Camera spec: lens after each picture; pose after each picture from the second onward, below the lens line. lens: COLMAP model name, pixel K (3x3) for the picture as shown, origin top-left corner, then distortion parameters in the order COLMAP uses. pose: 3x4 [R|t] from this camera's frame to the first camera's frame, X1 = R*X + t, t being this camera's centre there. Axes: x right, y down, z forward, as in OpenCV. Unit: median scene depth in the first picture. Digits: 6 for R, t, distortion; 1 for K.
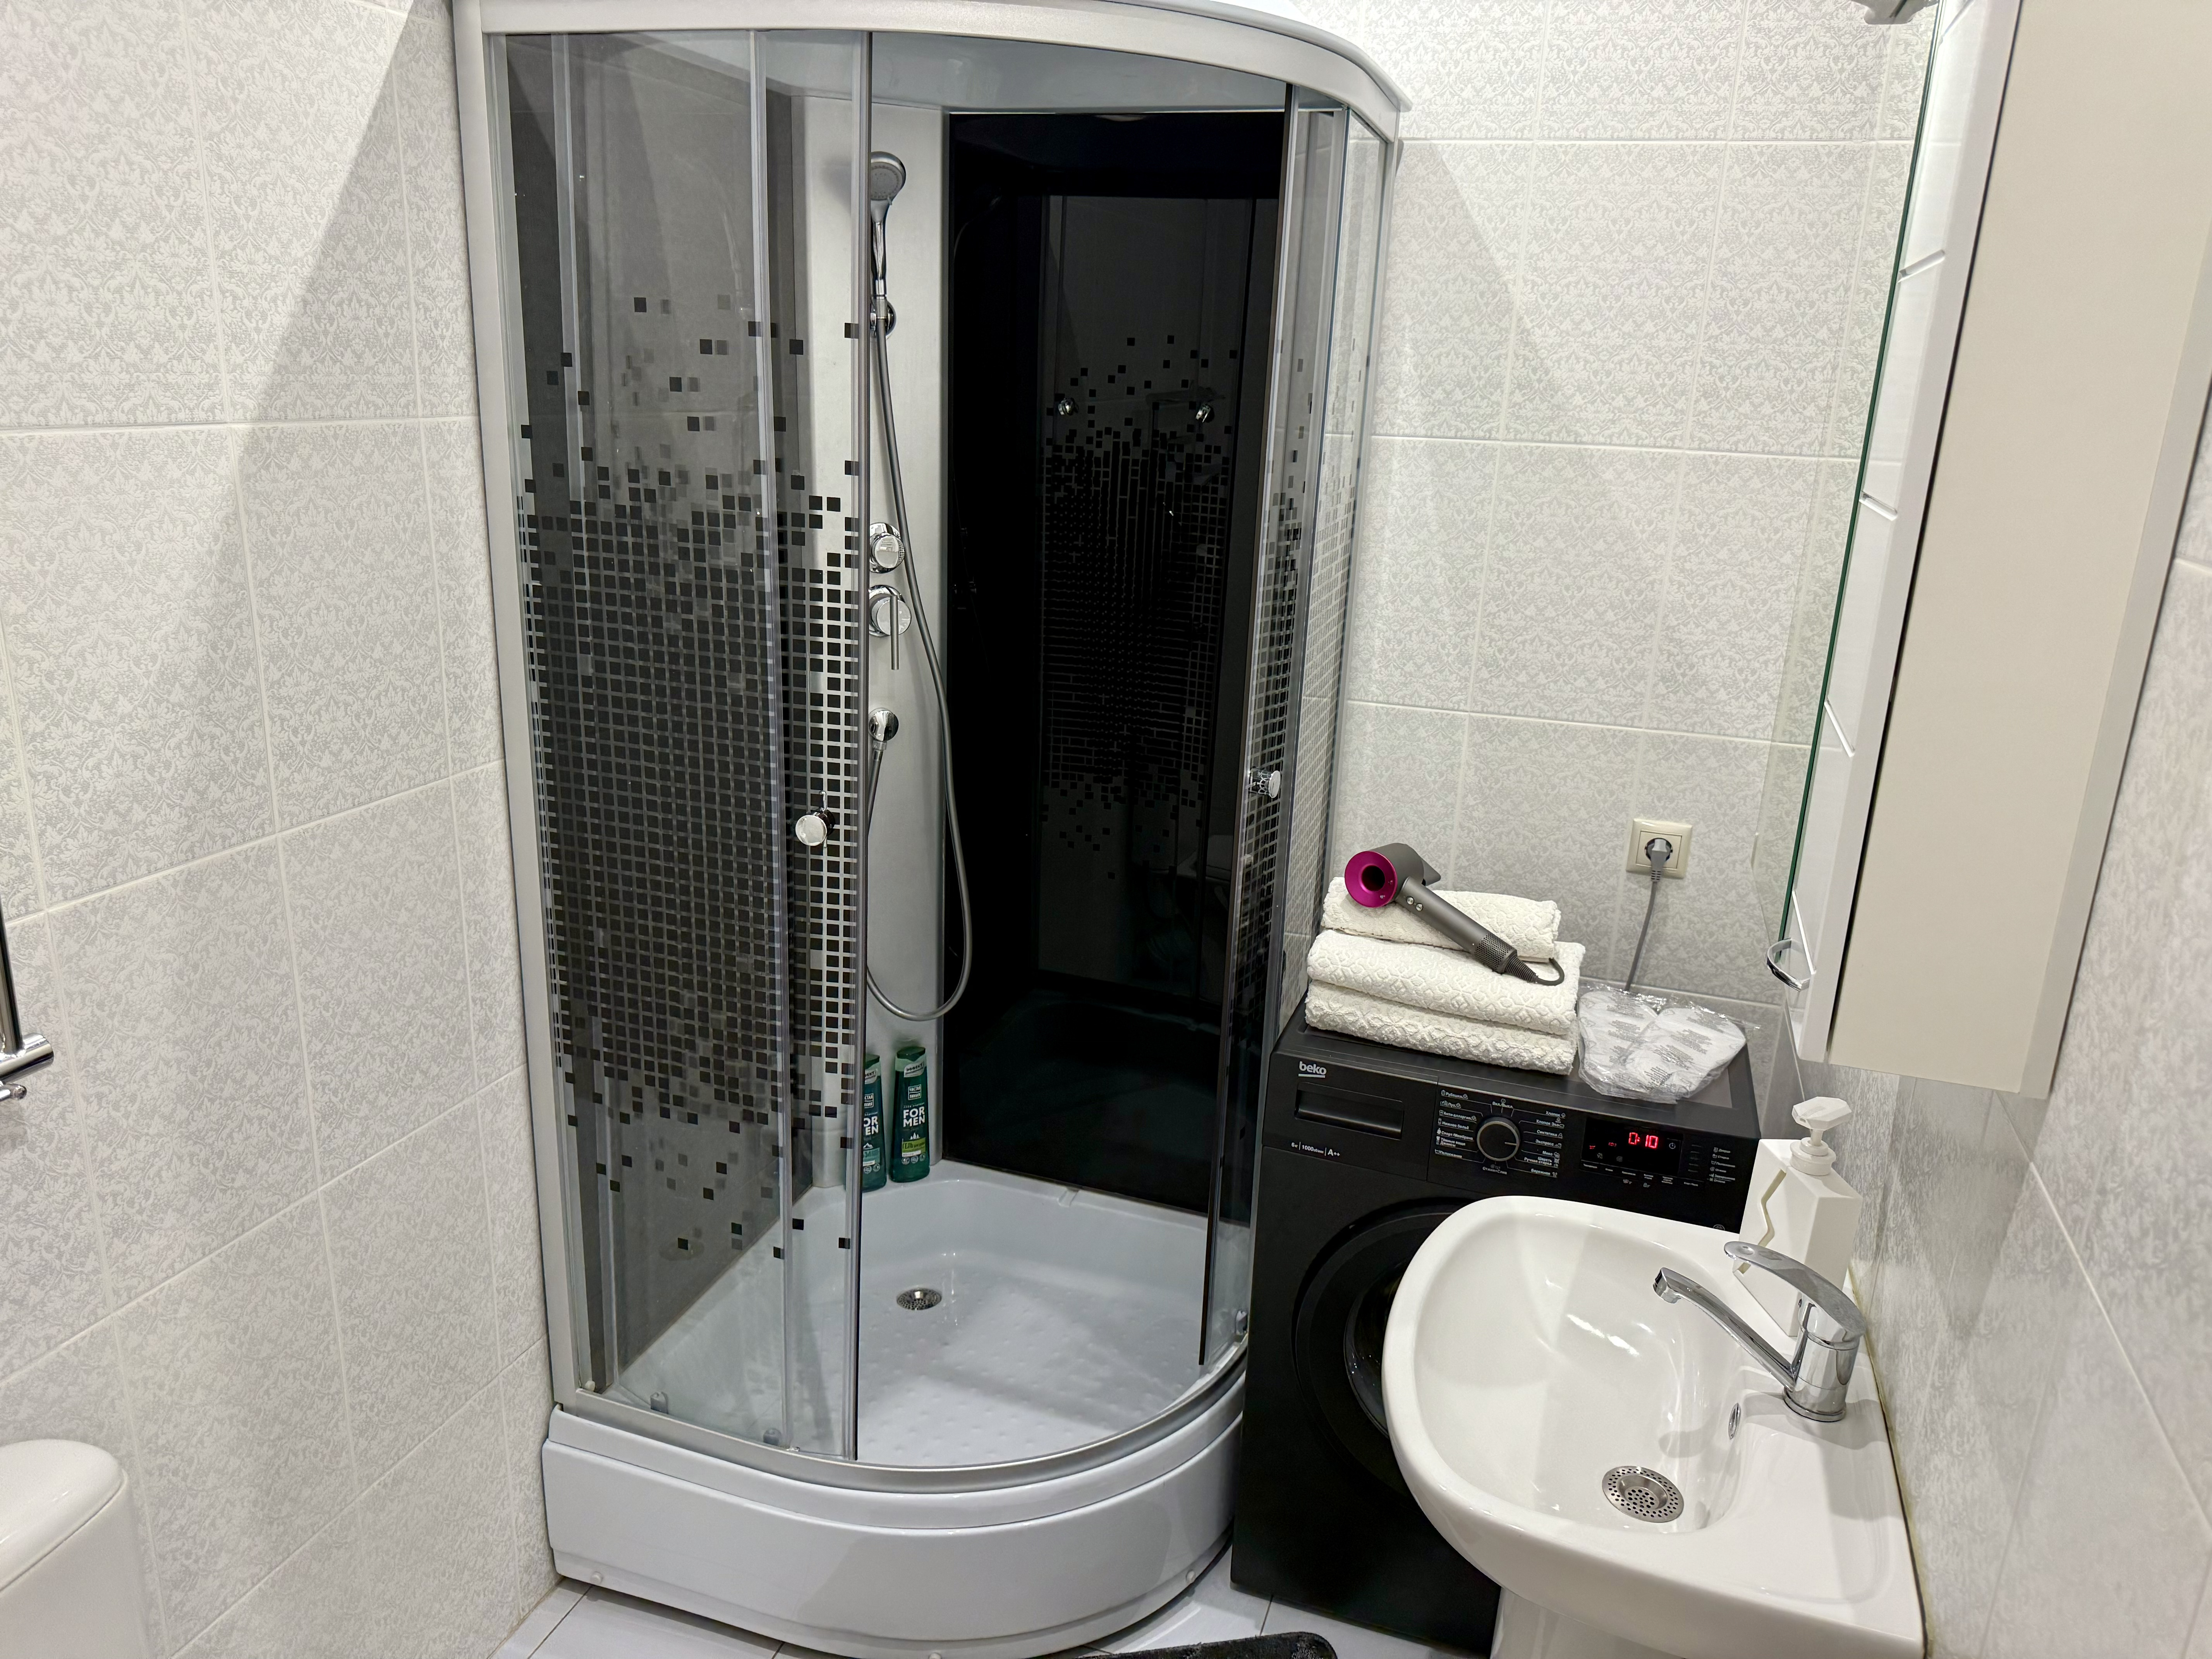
lens RADIAL K [[1562.0, 0, 1110.9], [0, 1562.0, 835.5], [0, 0, 1]] dist [0.078200, -0.113113]
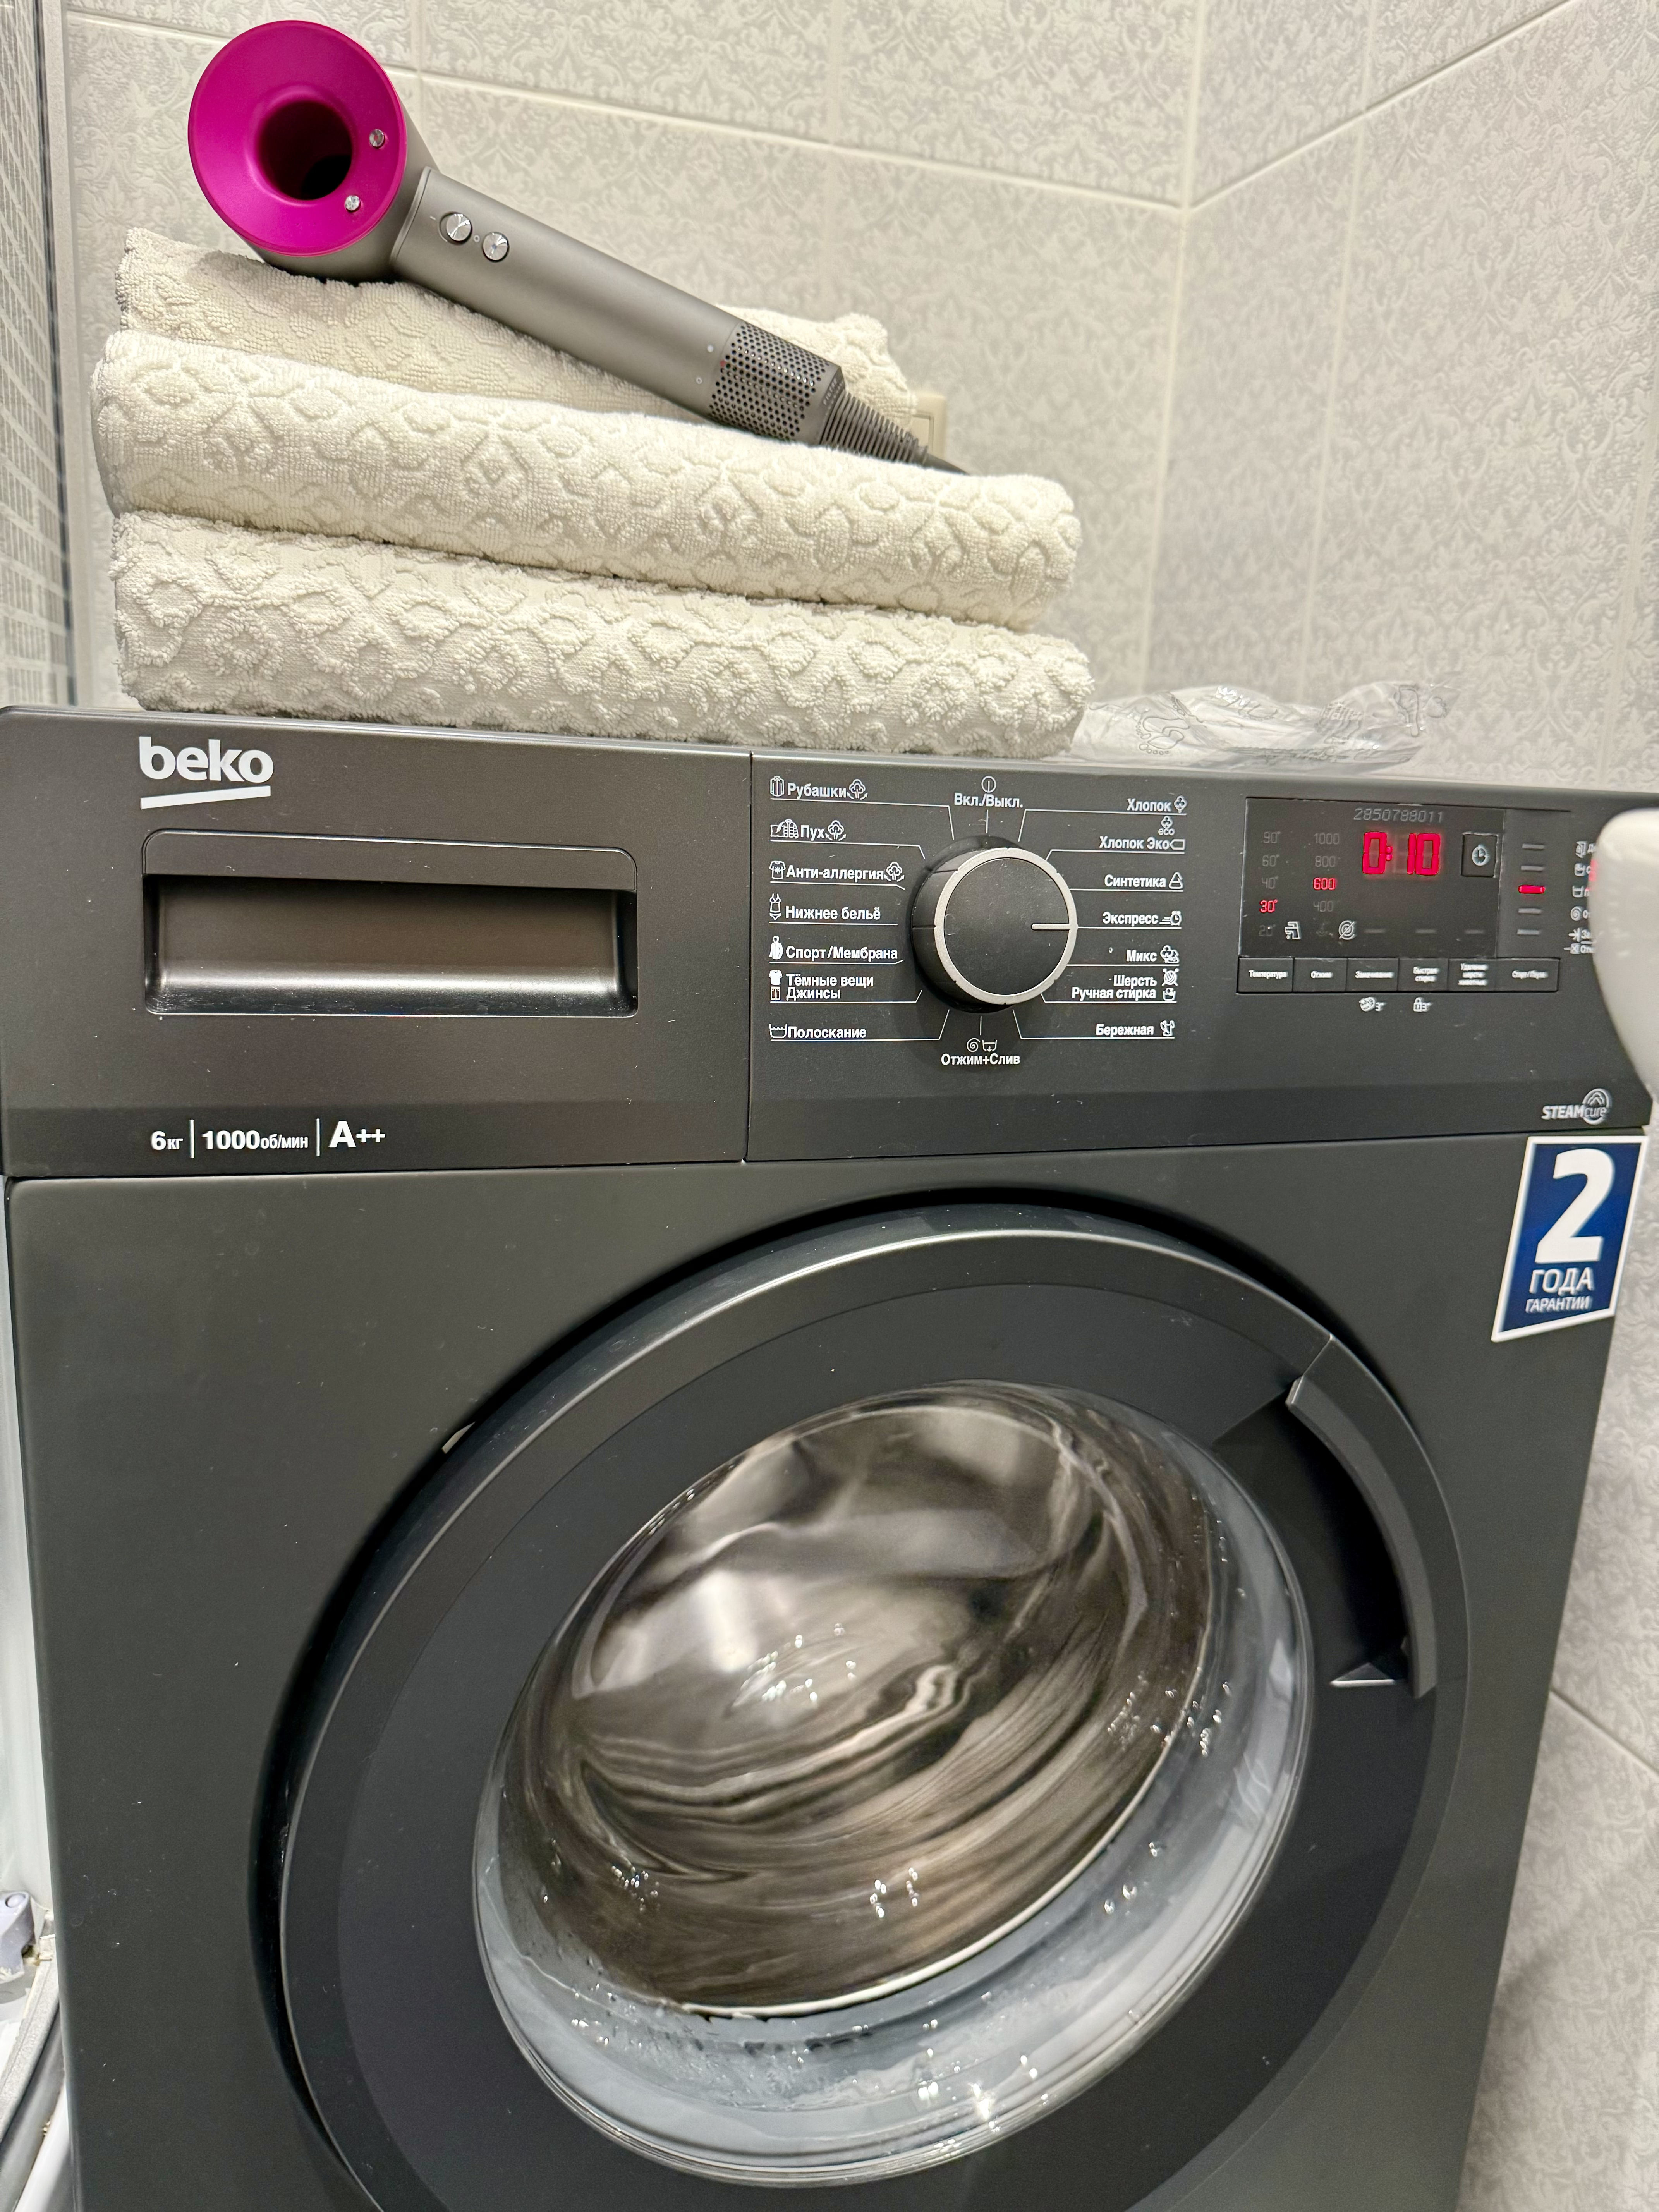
lens RADIAL K [[1562.0, 0, 815.0], [0, 1562.0, 1106.2], [0, 0, 1]] dist [0.078200, -0.113113]
pose [[0.808532, -0.138812, 0.571845, 0.065229], [0.160684, 0.986928, 0.012380, 0.207963], [-0.566089, 0.081877, 0.820268, 0.778975]]
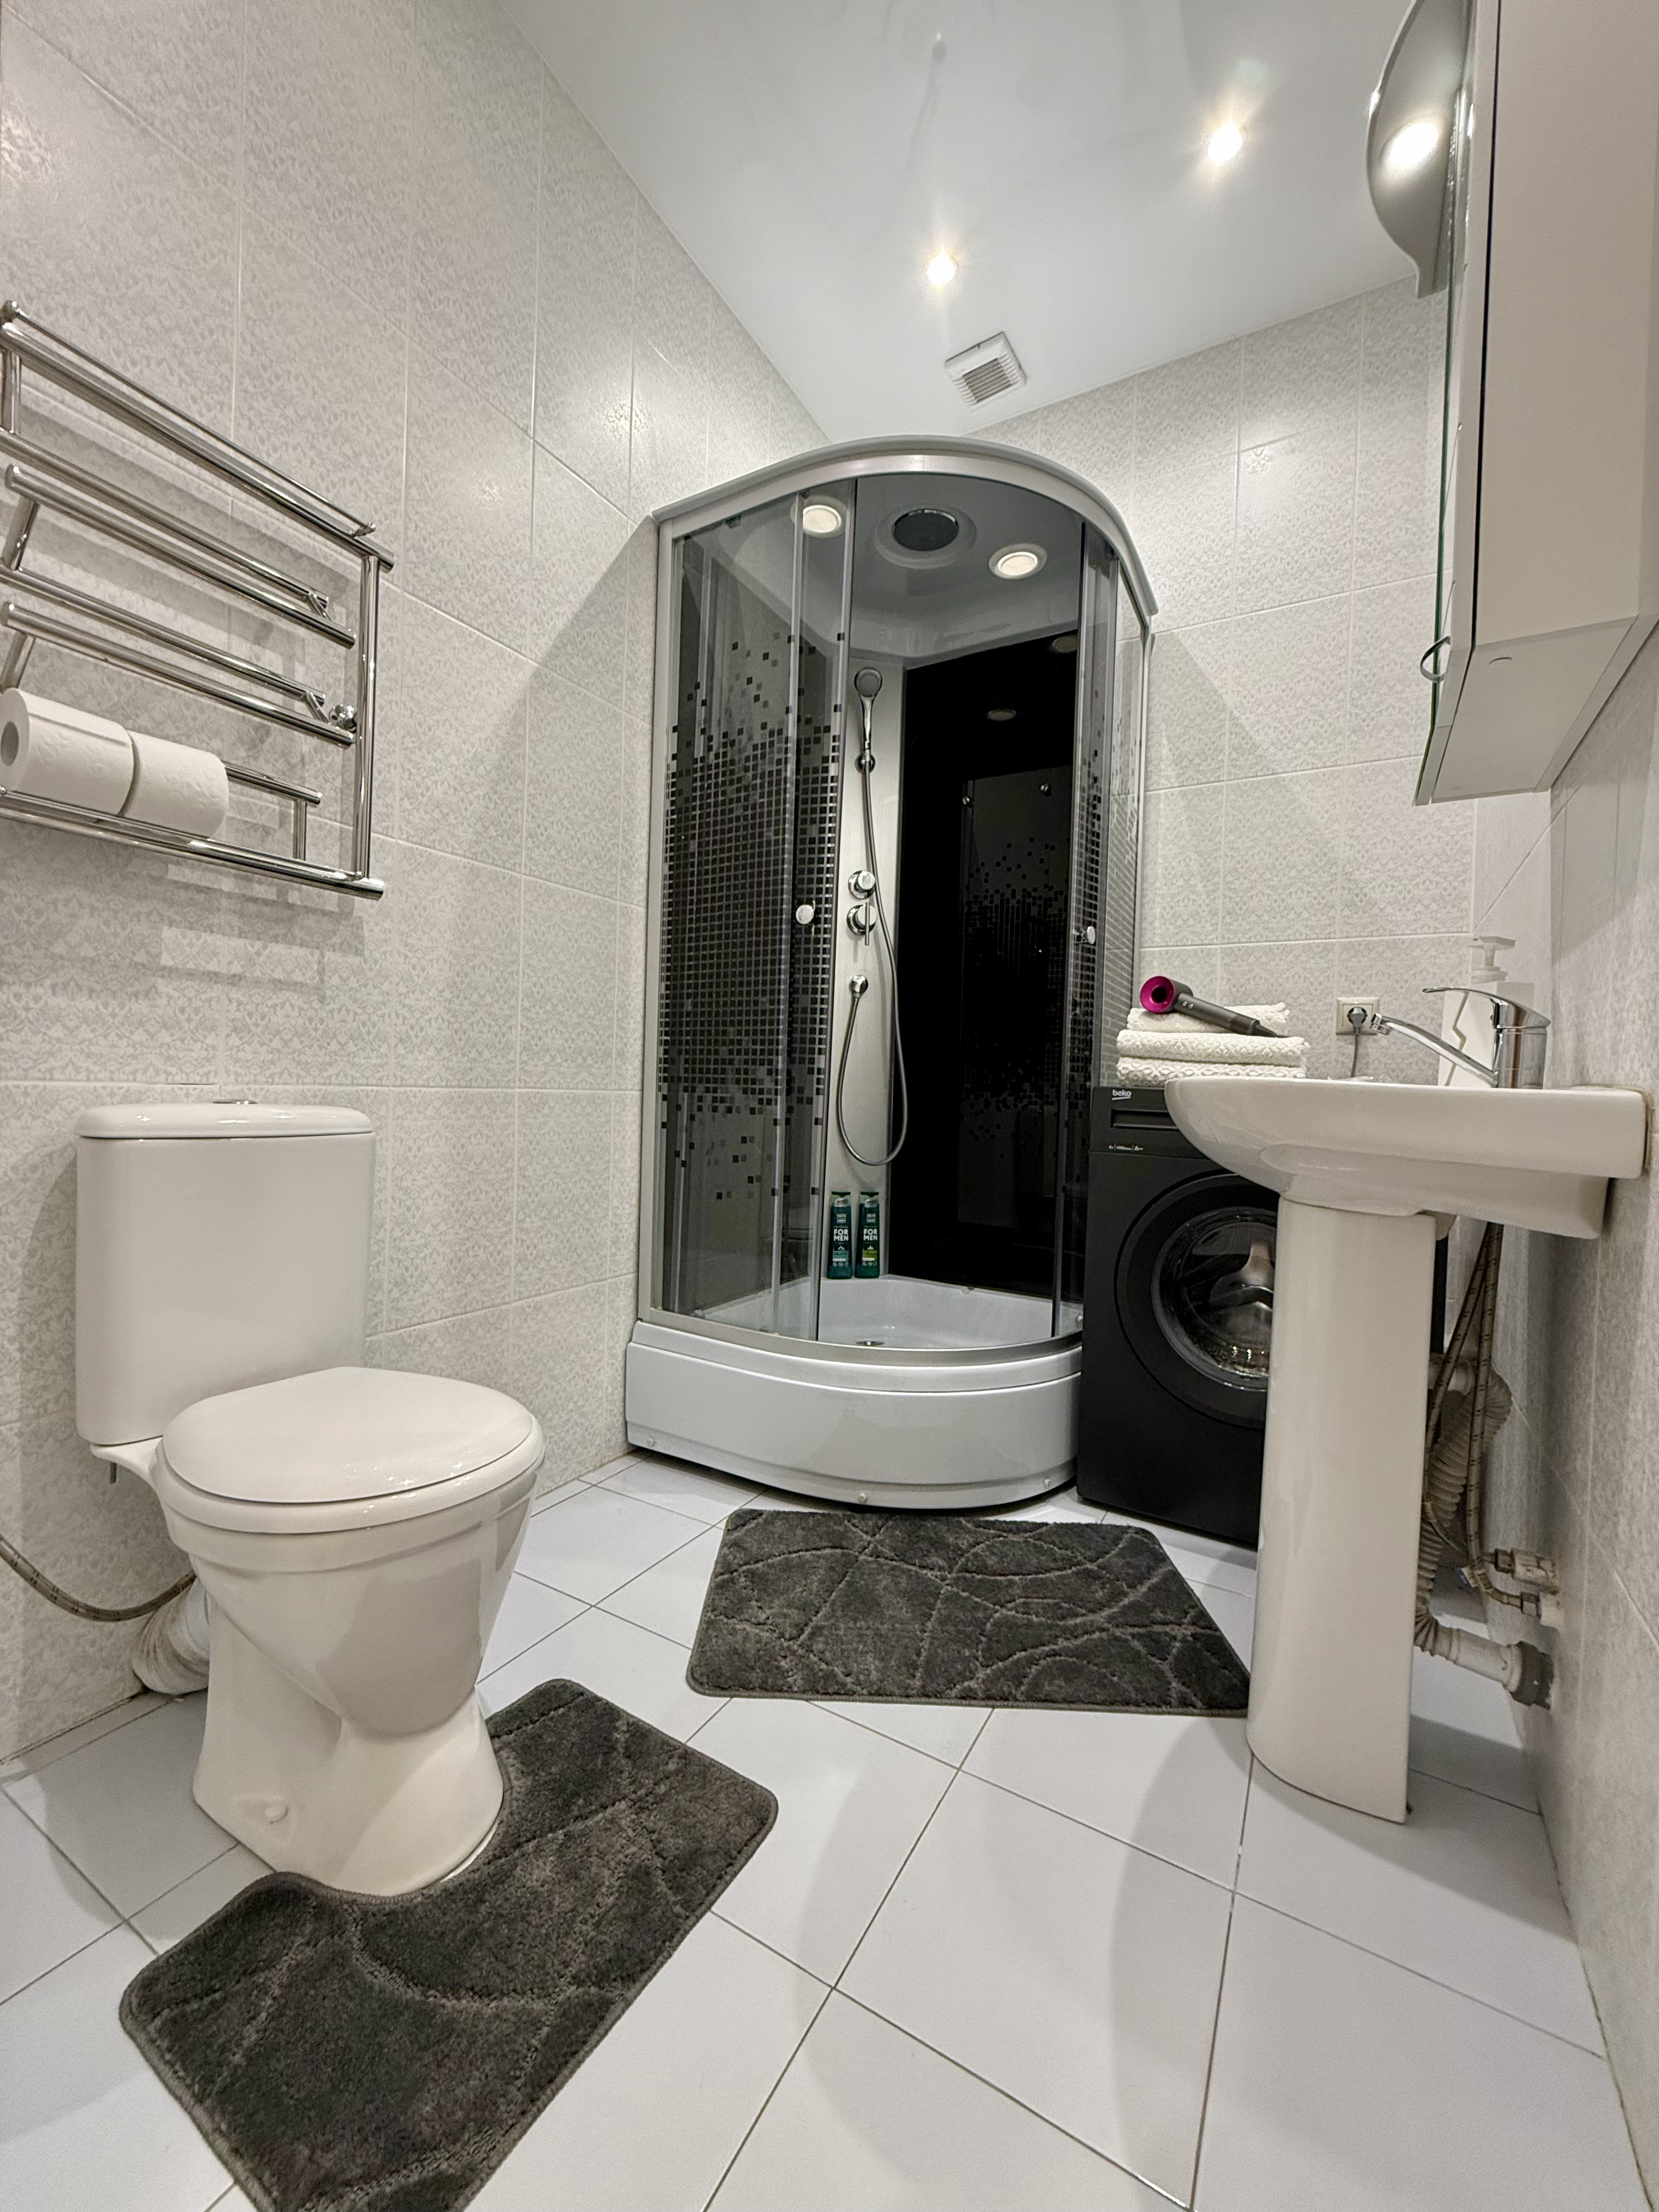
lens RADIAL K [[878.8, 0, 829.5], [0, 878.8, 1106.0], [0, 0, 1]] dist [-0.000210, -0.000019]
pose [[0.978566, -0.006005, -0.205847, 0.027113], [-0.052011, 0.959962, -0.275259, 0.412337], [0.199258, 0.280066, 0.939074, 0.145114]]
